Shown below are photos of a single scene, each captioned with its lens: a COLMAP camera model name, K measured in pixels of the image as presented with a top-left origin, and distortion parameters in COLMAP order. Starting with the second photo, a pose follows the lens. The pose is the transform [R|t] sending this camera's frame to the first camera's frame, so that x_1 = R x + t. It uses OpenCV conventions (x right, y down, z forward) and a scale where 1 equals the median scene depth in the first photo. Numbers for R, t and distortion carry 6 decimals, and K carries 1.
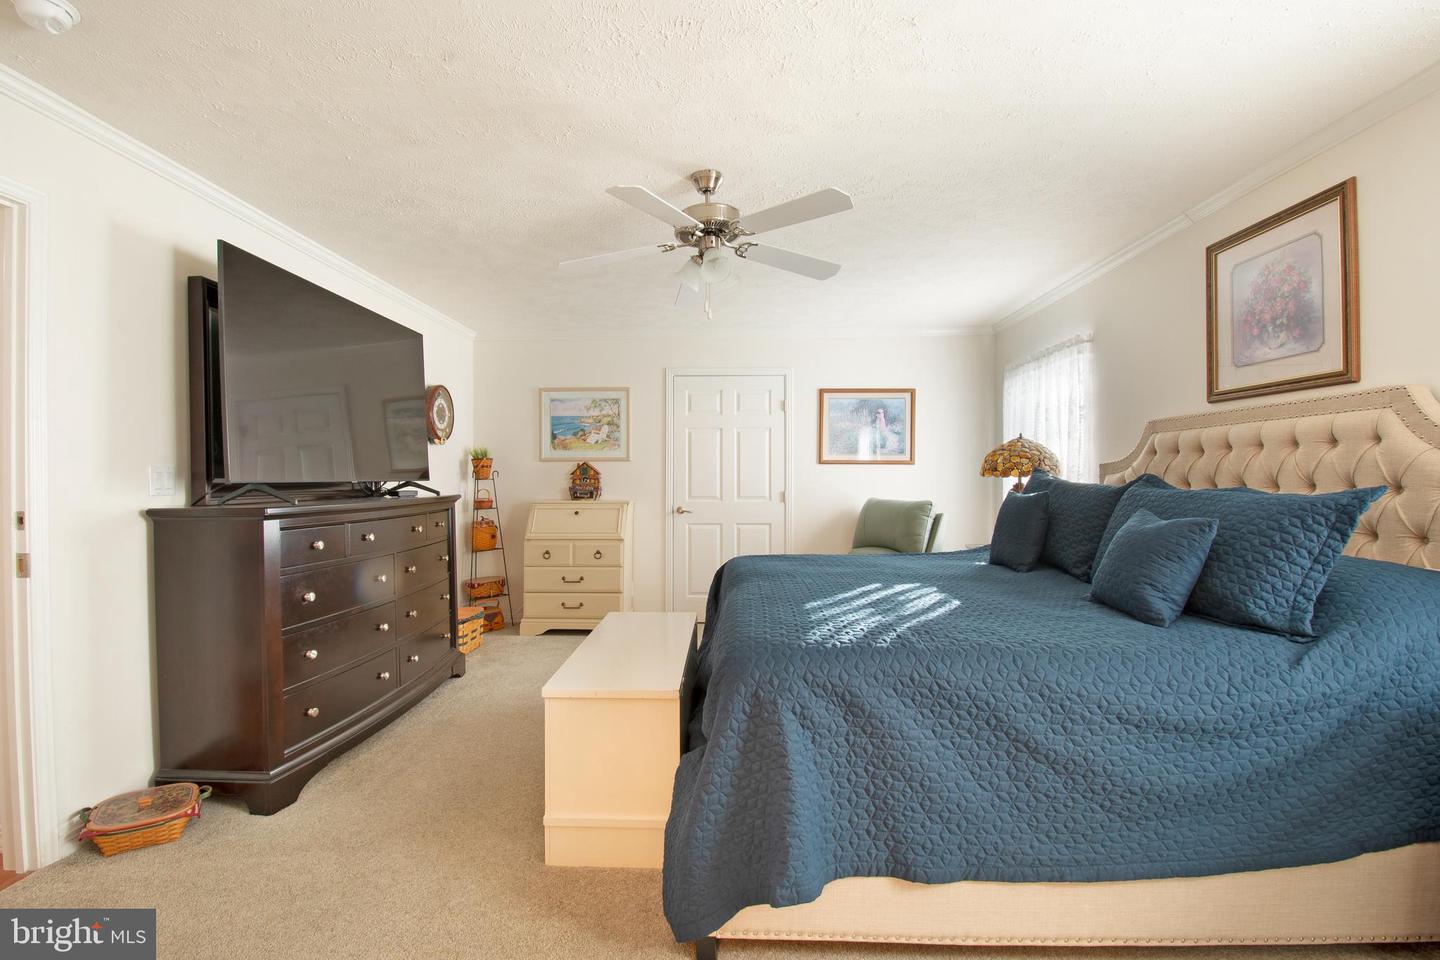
lens RADIAL K [[626.2, 0, 719.0], [0, 626.2, 478.9], [0, 0, 1]] dist [-0.002790, -0.012168]
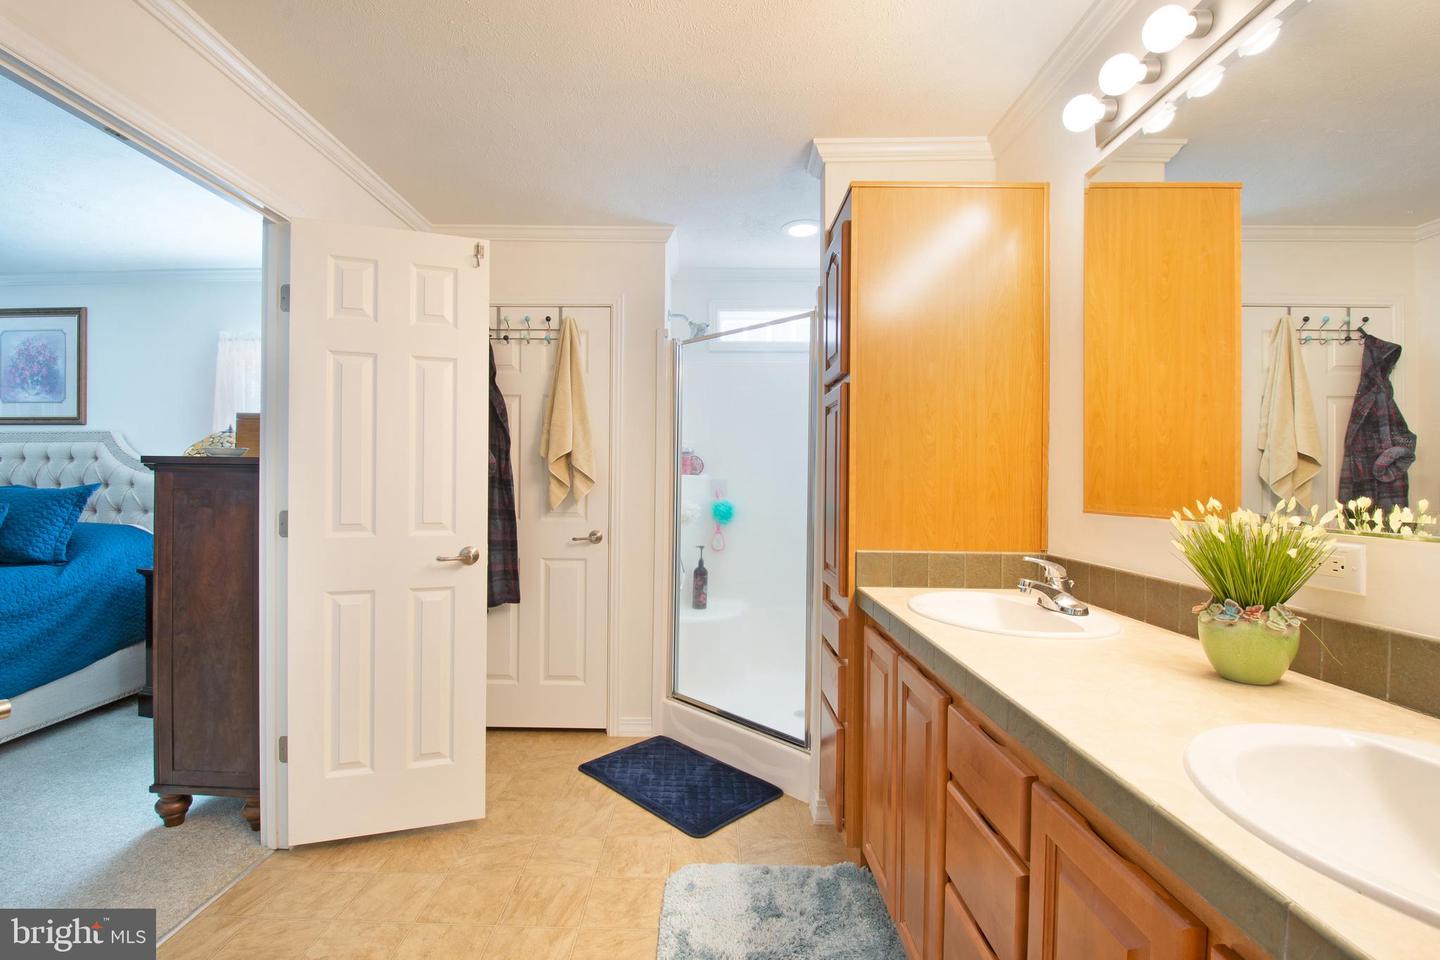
lens RADIAL K [[626.2, 0, 681.0], [0, 626.2, 480.9], [0, 0, 1]] dist [-0.002790, -0.012168]
pose [[-0.016929, 0.000159, 0.999857, -0.818255], [0.002466, 0.999997, -0.000118, 0.007670], [-0.999854, 0.002464, -0.016930, -0.728930]]
